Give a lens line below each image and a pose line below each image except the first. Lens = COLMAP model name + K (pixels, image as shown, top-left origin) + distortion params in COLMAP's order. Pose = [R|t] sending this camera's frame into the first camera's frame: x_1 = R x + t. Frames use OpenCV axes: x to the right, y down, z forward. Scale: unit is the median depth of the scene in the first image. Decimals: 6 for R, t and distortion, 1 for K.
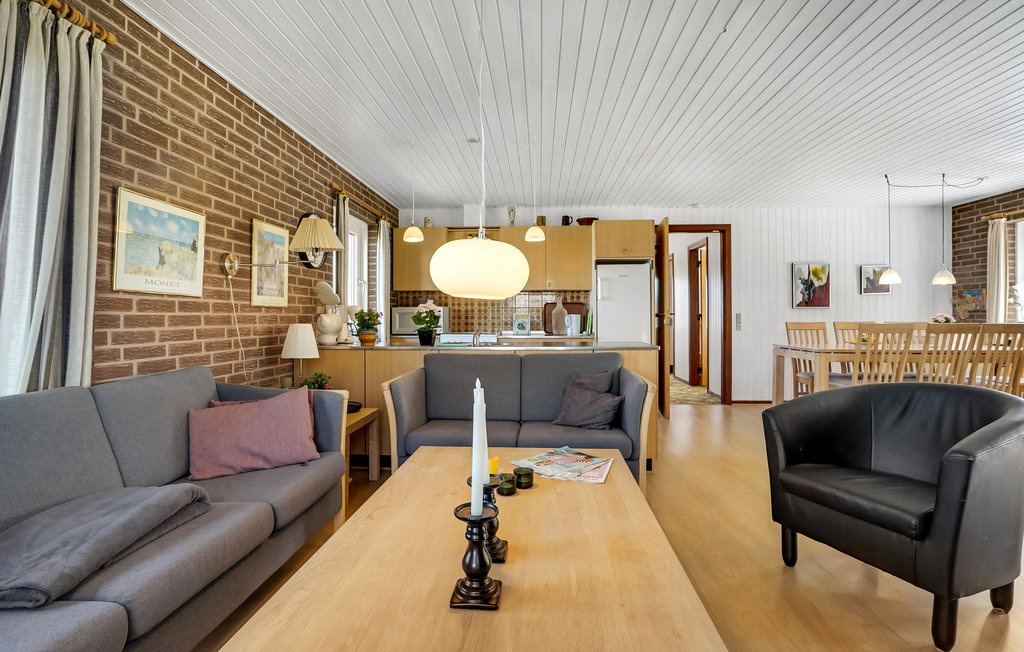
lens RADIAL K [[496.6, 0, 512.6], [0, 496.6, 310.6], [0, 0, 1]] dist [-0.013861, -0.000325]
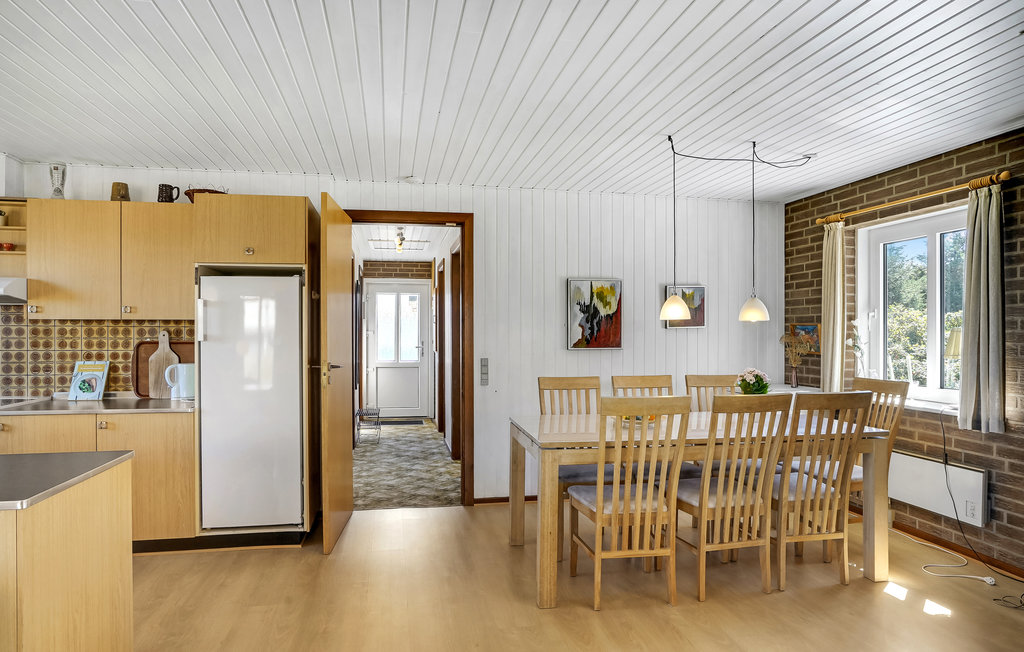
lens RADIAL K [[603.3, 0, 512.0], [0, 603.3, 326.0], [0, 0, 1]] dist [-0.051197, 0.000521]
pose [[0.970681, 0.004860, 0.240323, 0.357999], [-0.006159, 0.999970, 0.004655, -0.044389], [-0.240293, -0.005998, 0.970682, 0.304905]]
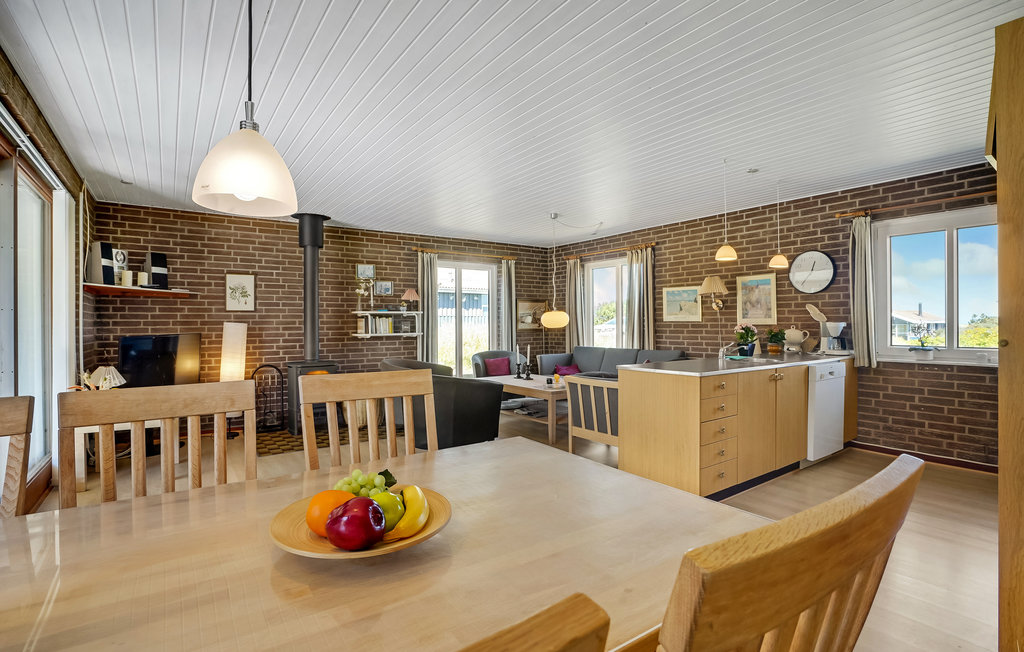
lens RADIAL K [[482.2, 0, 497.6], [0, 482.2, 320.9], [0, 0, 1]] dist [0.000488, 0.001043]
pose [[-0.794957, 0.007977, -0.606613, 0.696880], [0.018650, 0.999762, -0.011293, -0.011542], [0.606379, -0.020291, -0.794917, 1.047488]]
